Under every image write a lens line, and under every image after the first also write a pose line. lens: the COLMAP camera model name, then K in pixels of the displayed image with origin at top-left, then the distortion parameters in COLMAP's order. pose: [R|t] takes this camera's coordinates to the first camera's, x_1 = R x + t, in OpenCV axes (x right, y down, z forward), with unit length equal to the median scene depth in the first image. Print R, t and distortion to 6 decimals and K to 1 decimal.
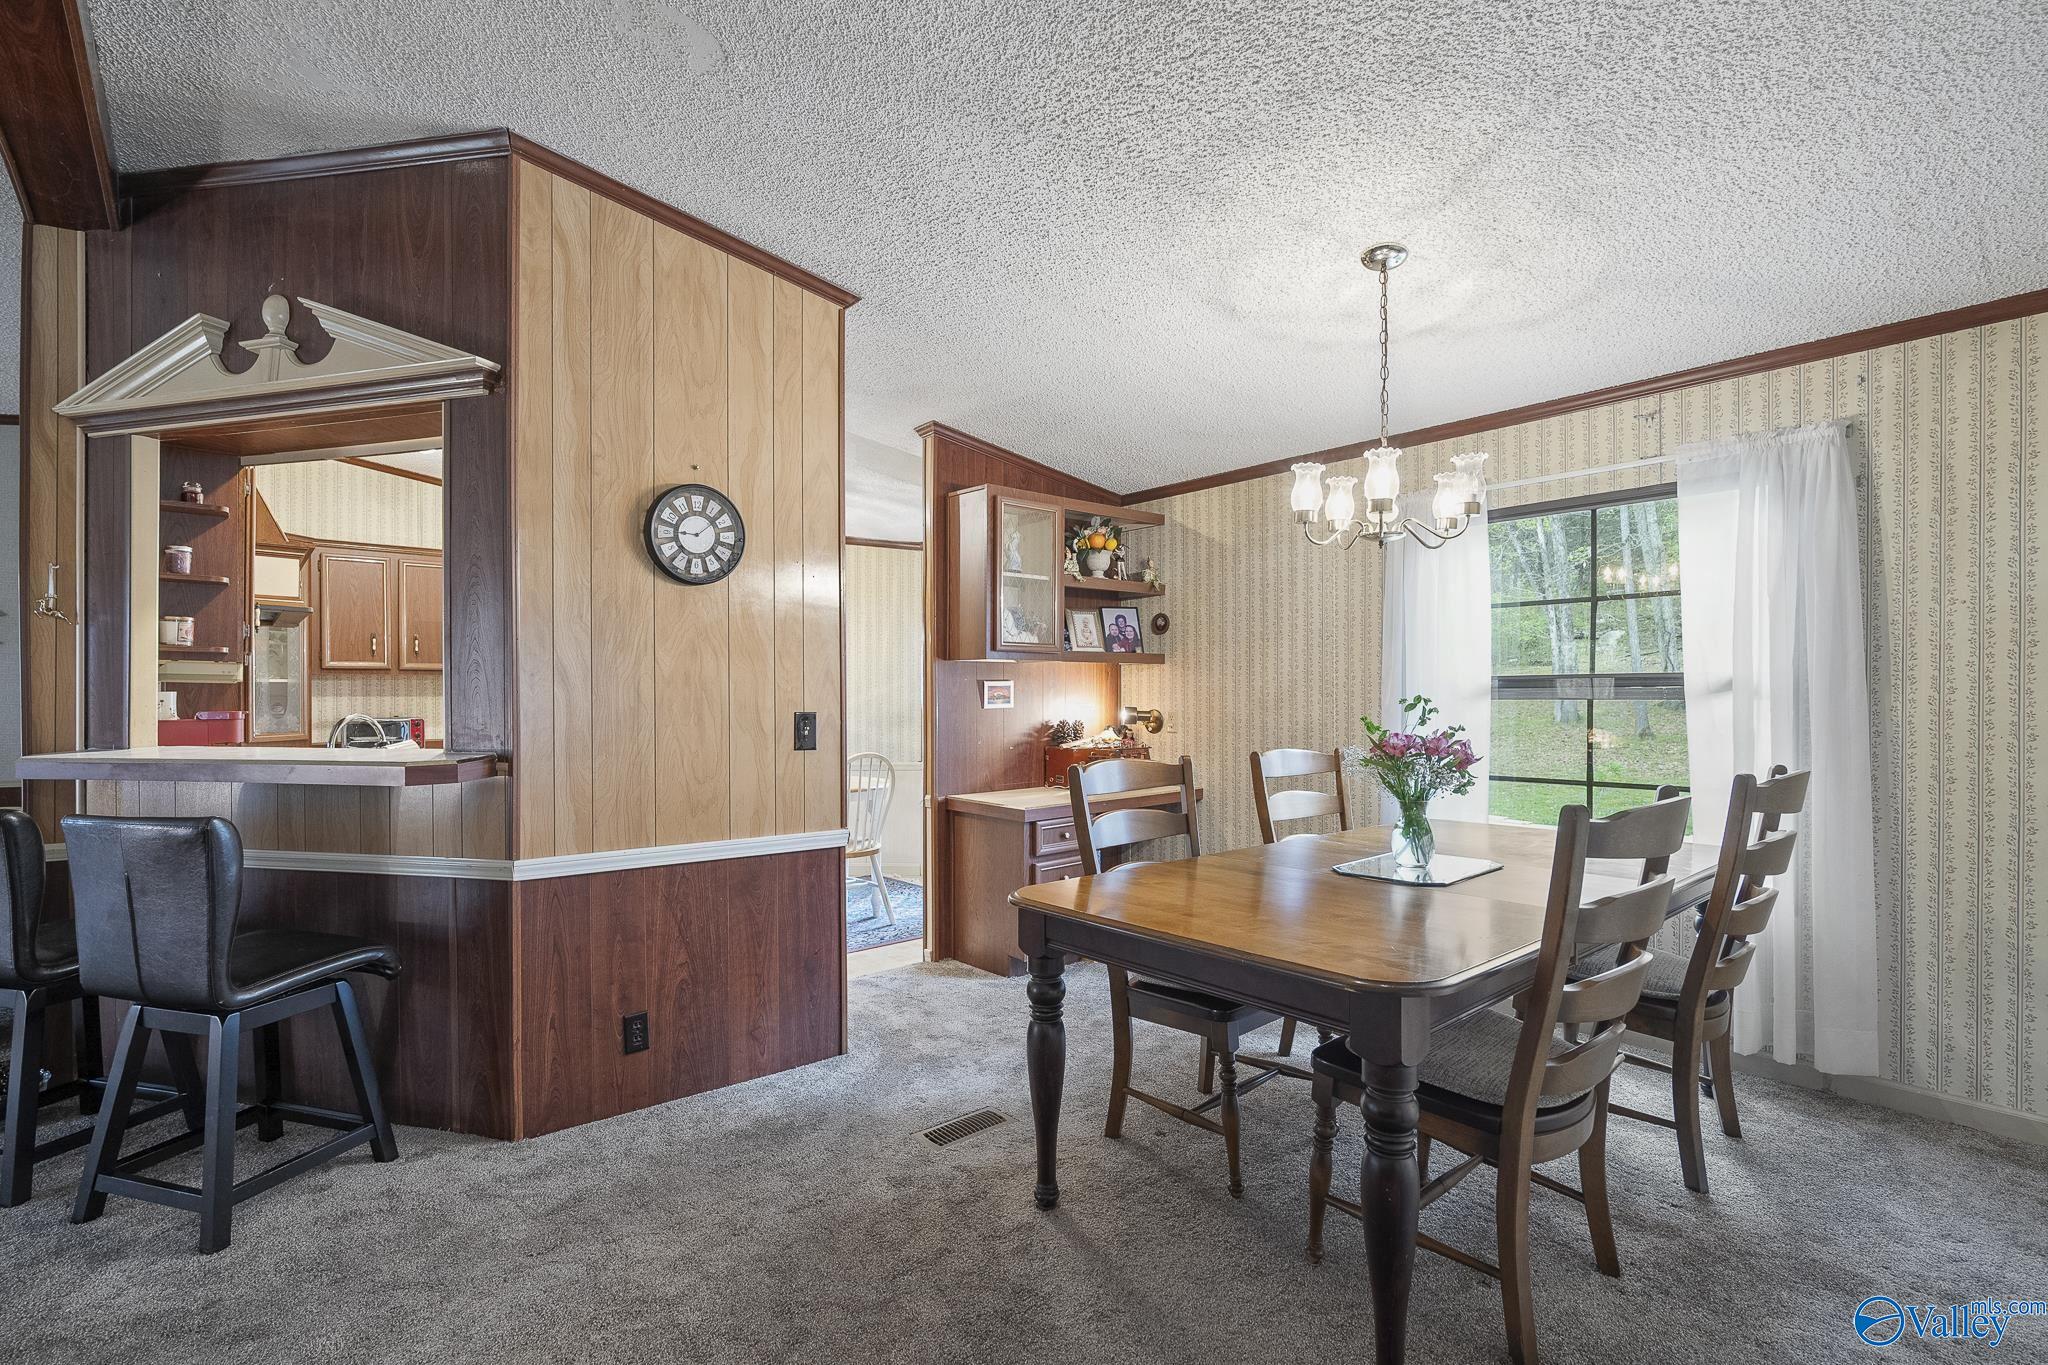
lens RADIAL K [[935.7, 0, 1025.1], [0, 935.7, 693.7], [0, 0, 1]] dist [-0.002680, 0.000893]
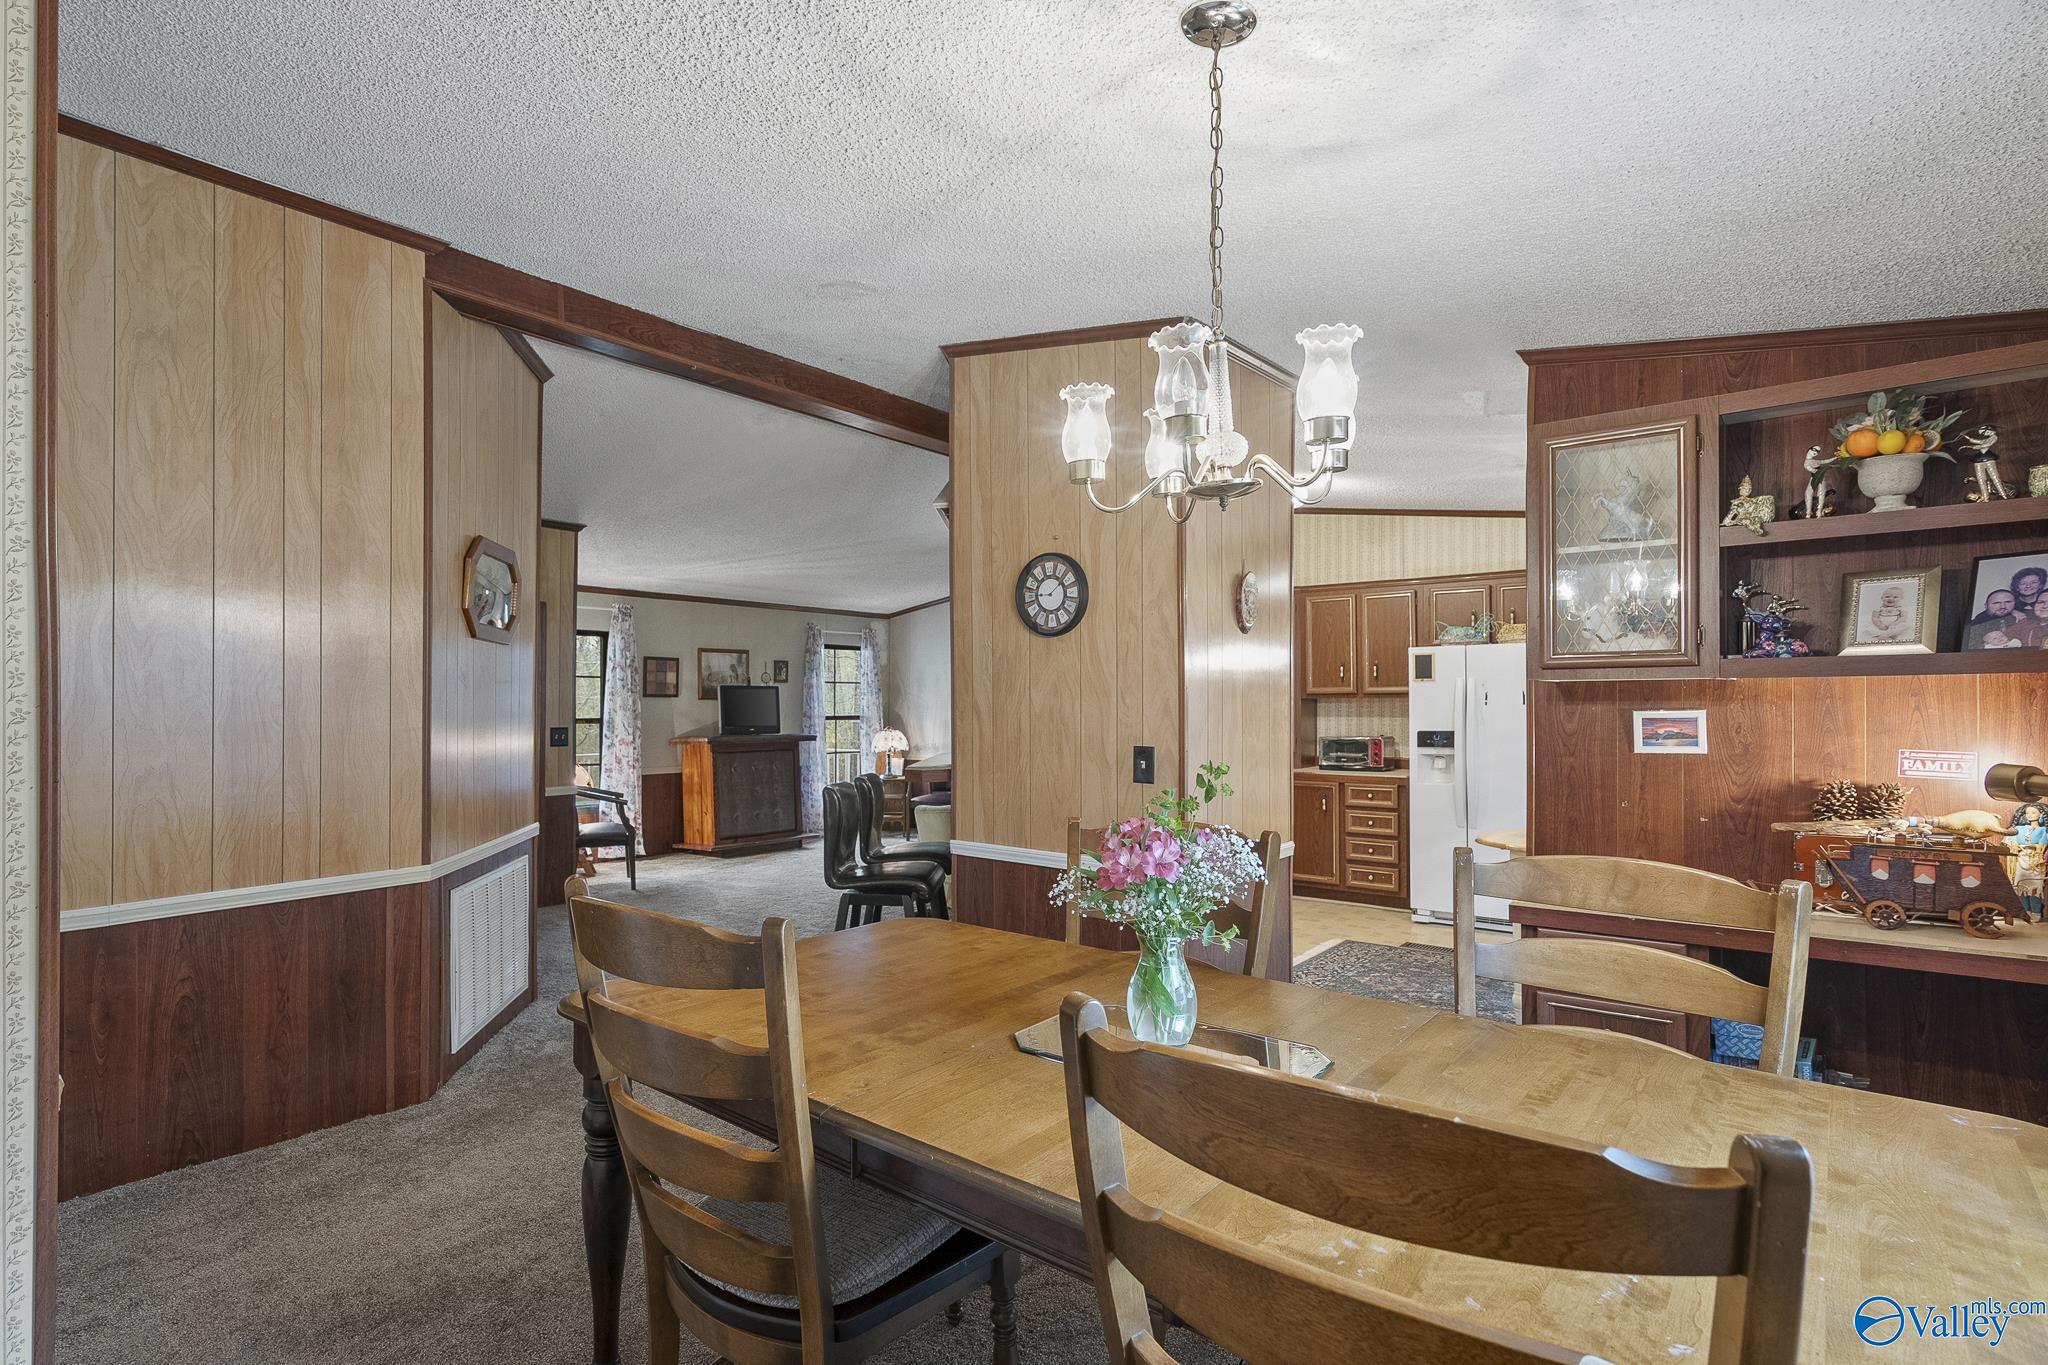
lens RADIAL K [[1026.1, 0, 942.1], [0, 1026.1, 706.4], [0, 0, 1]] dist [-0.014894, 0.000036]
pose [[0.149744, 0.001987, -0.988723, 0.910679], [0.002505, 0.999994, 0.002389, -0.029411], [0.988722, -0.002834, 0.149738, 0.652924]]
